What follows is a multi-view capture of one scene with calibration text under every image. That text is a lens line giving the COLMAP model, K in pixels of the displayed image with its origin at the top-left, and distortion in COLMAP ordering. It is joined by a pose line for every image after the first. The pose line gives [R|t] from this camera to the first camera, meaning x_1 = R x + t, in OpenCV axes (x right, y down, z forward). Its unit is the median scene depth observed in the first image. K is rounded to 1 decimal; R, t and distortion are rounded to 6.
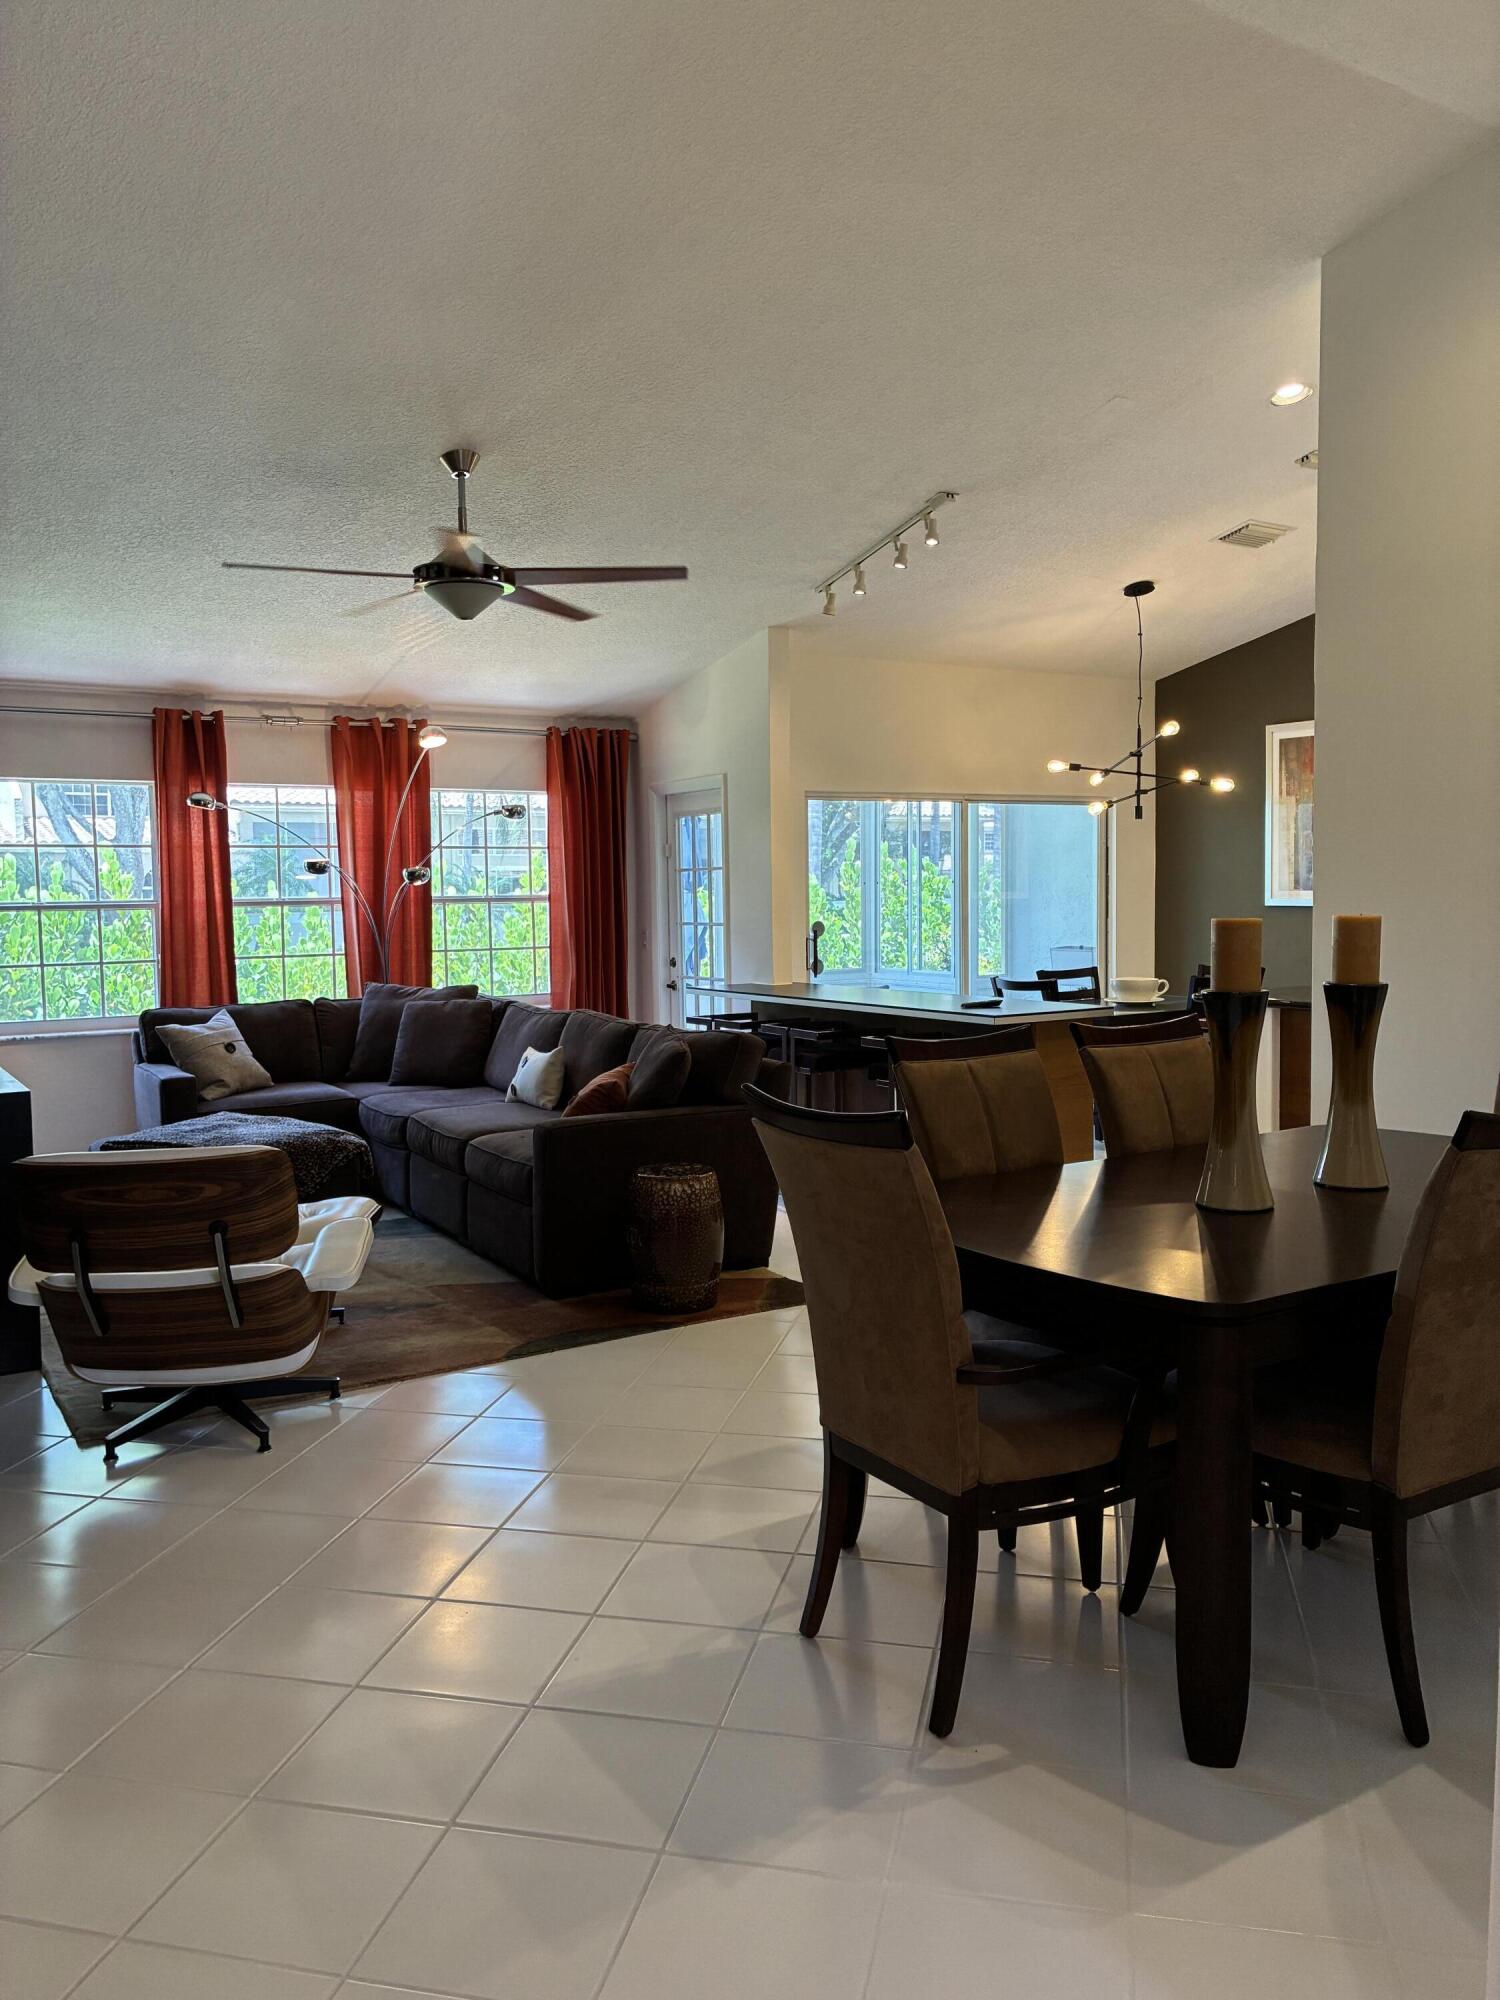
lens RADIAL K [[1502.0, 0, 747.5], [0, 1502.0, 979.6], [0, 0, 1]] dist [0.042505, -0.069112]
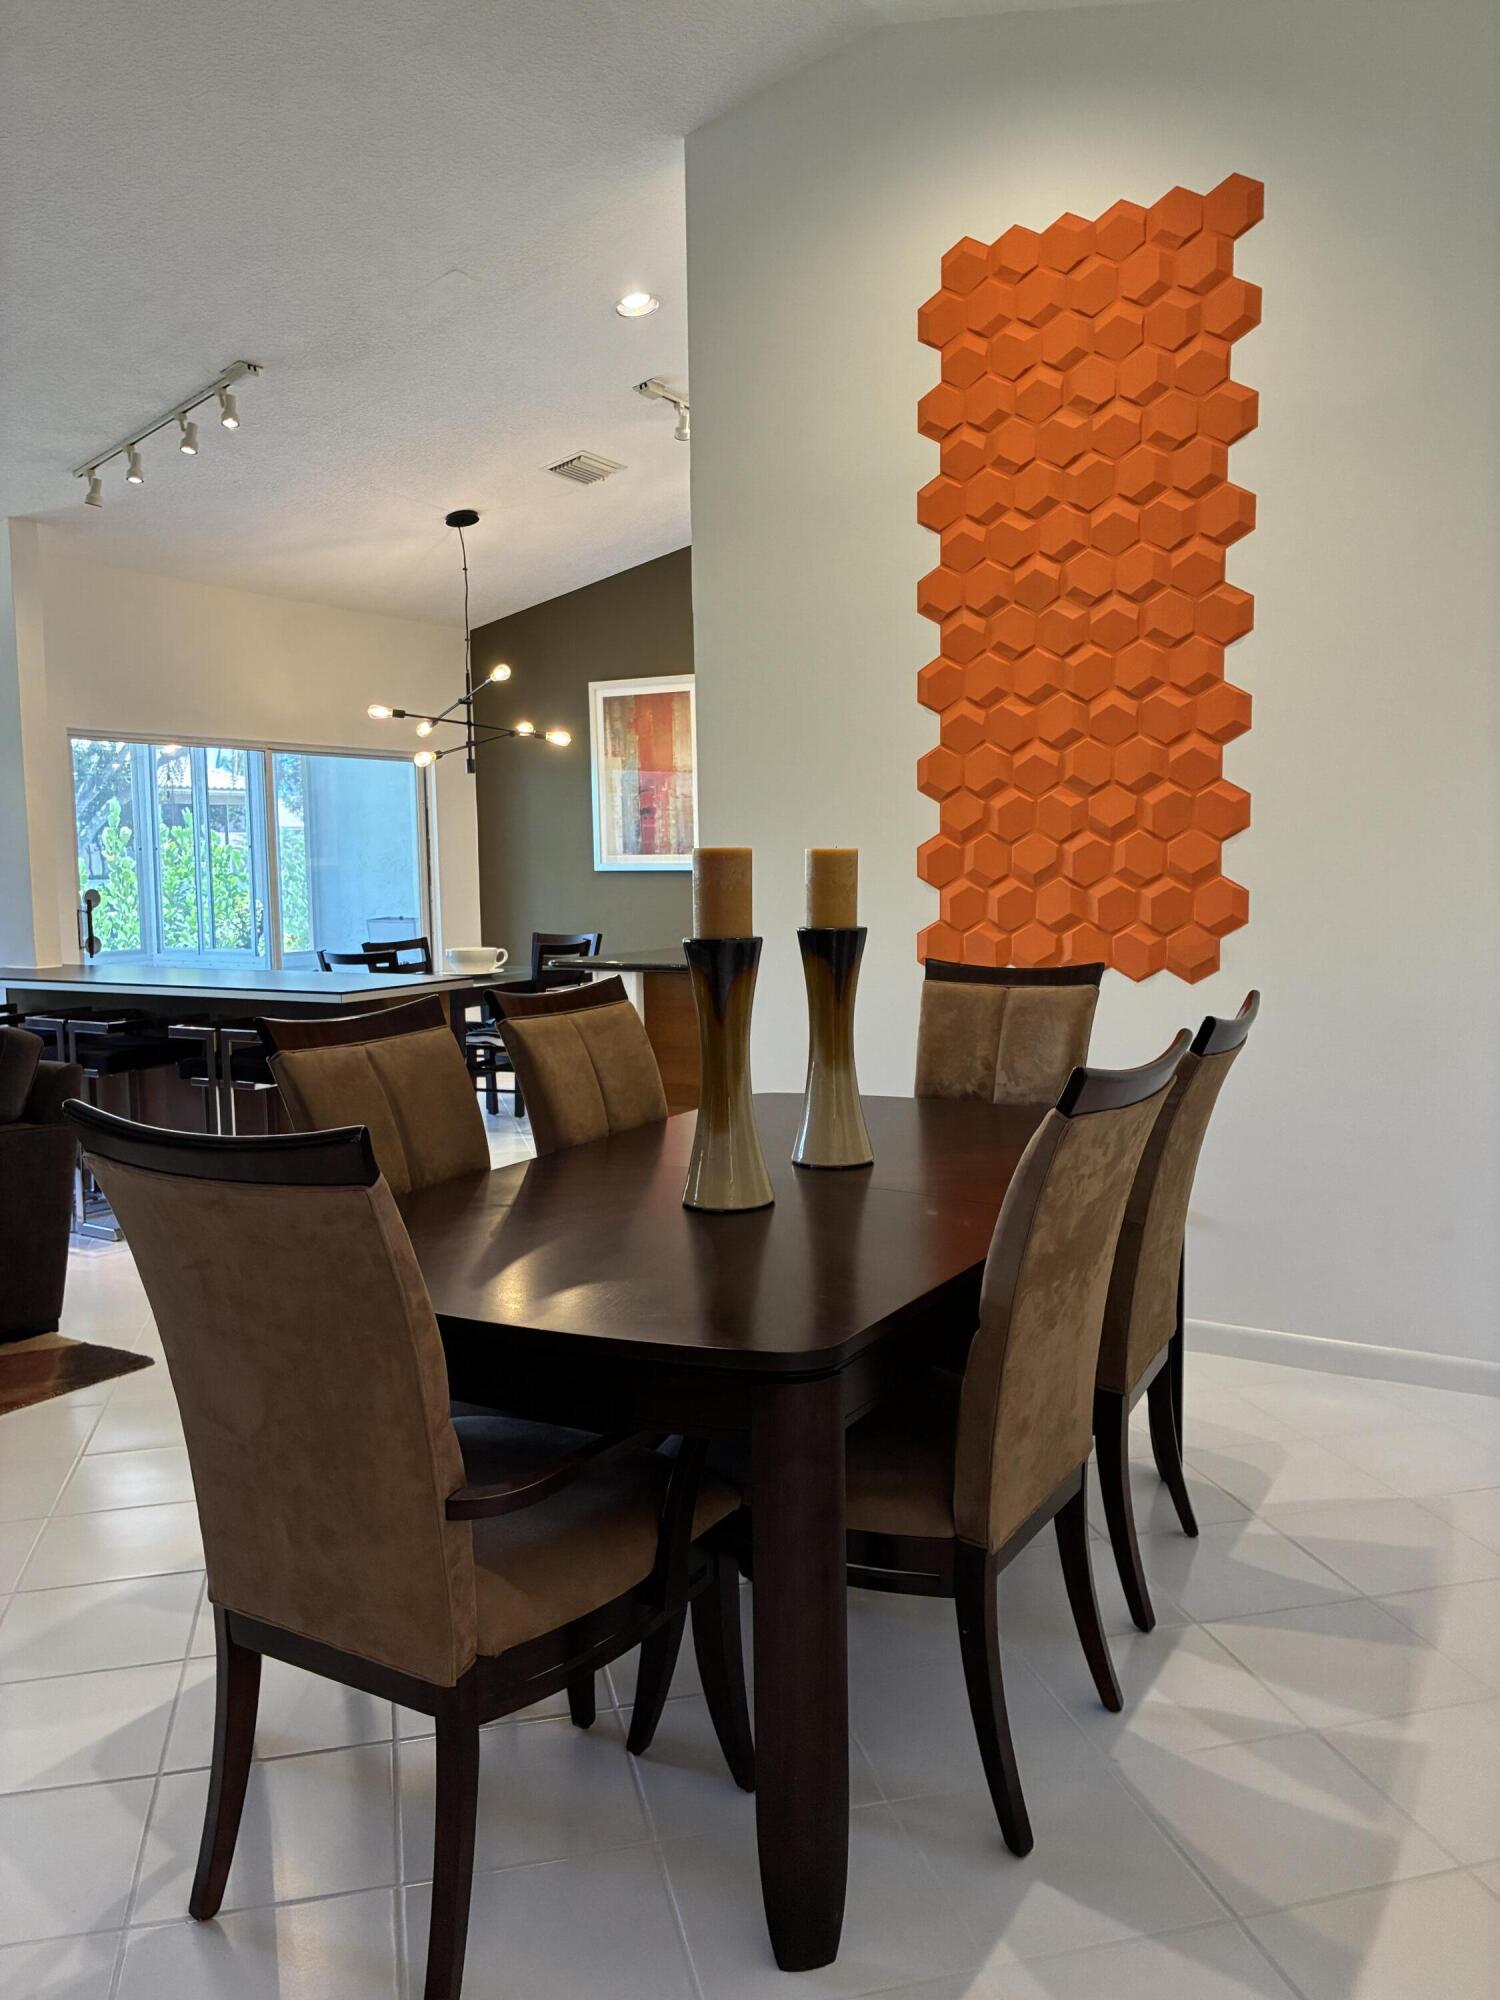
lens RADIAL K [[1510.1, 0, 741.6], [0, 1510.1, 983.8], [0, 0, 1]] dist [0.052059, -0.077639]
pose [[0.892154, -0.039143, 0.450033, -0.013090], [0.032435, 0.999218, 0.022611, 0.005710], [-0.450566, -0.005575, 0.892726, 0.112729]]
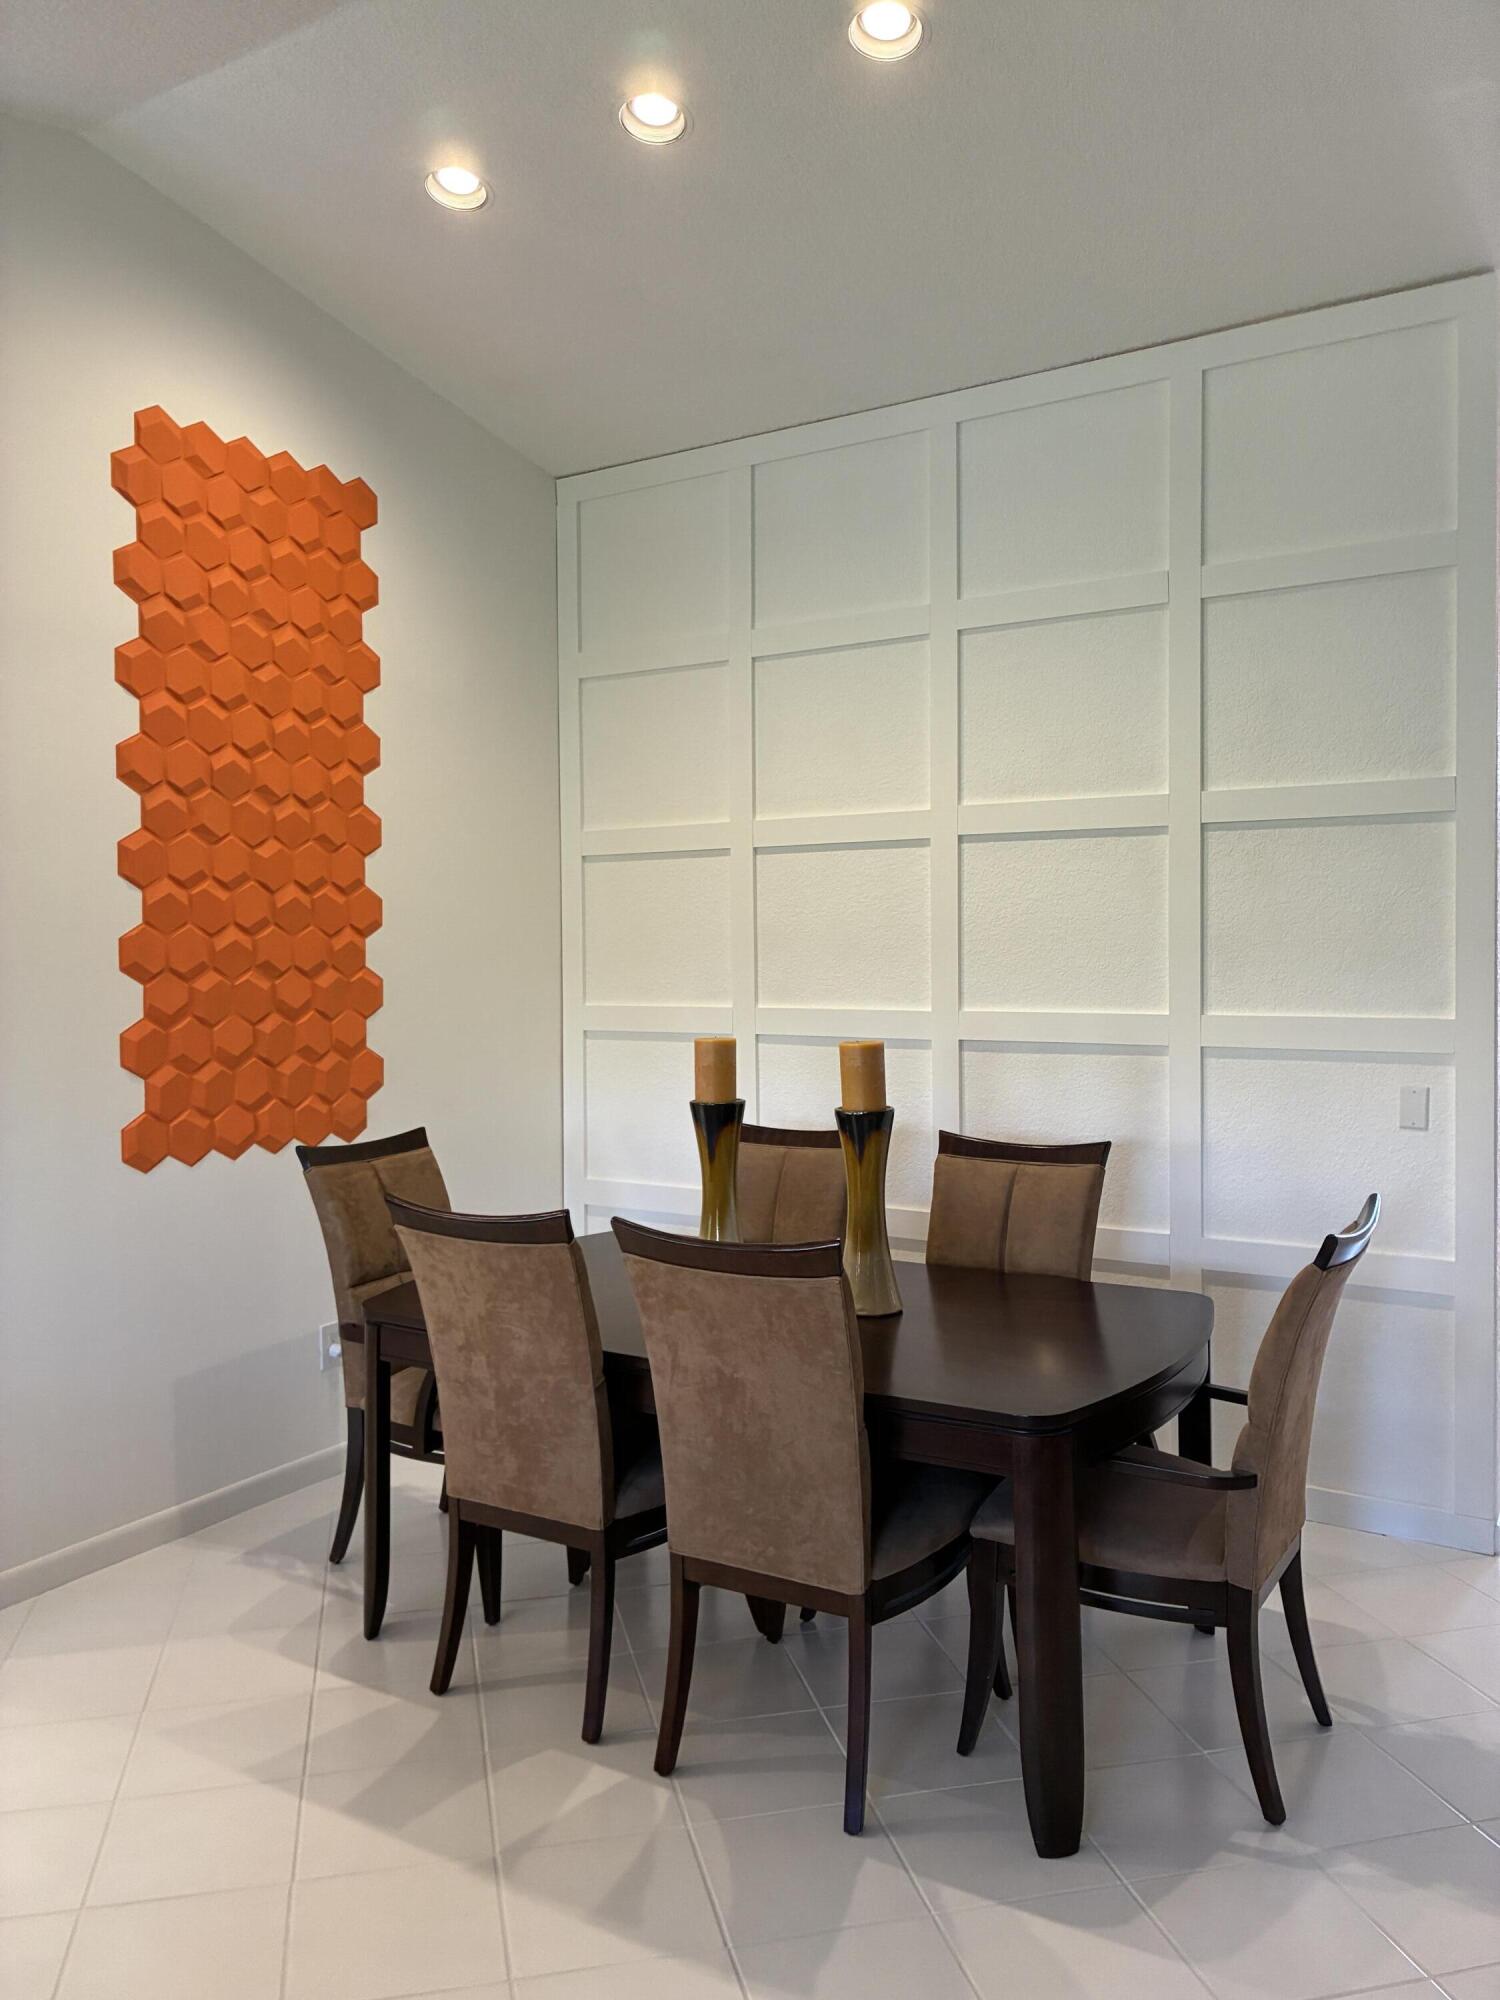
lens RADIAL K [[1497.6, 0, 741.8], [0, 1497.6, 982.0], [0, 0, 1]] dist [0.014209, -0.001584]
pose [[-0.436268, -0.007056, 0.899789, -0.246197], [0.070297, 0.996646, 0.041900, -0.055517], [-0.897067, 0.081532, -0.434308, 0.628911]]
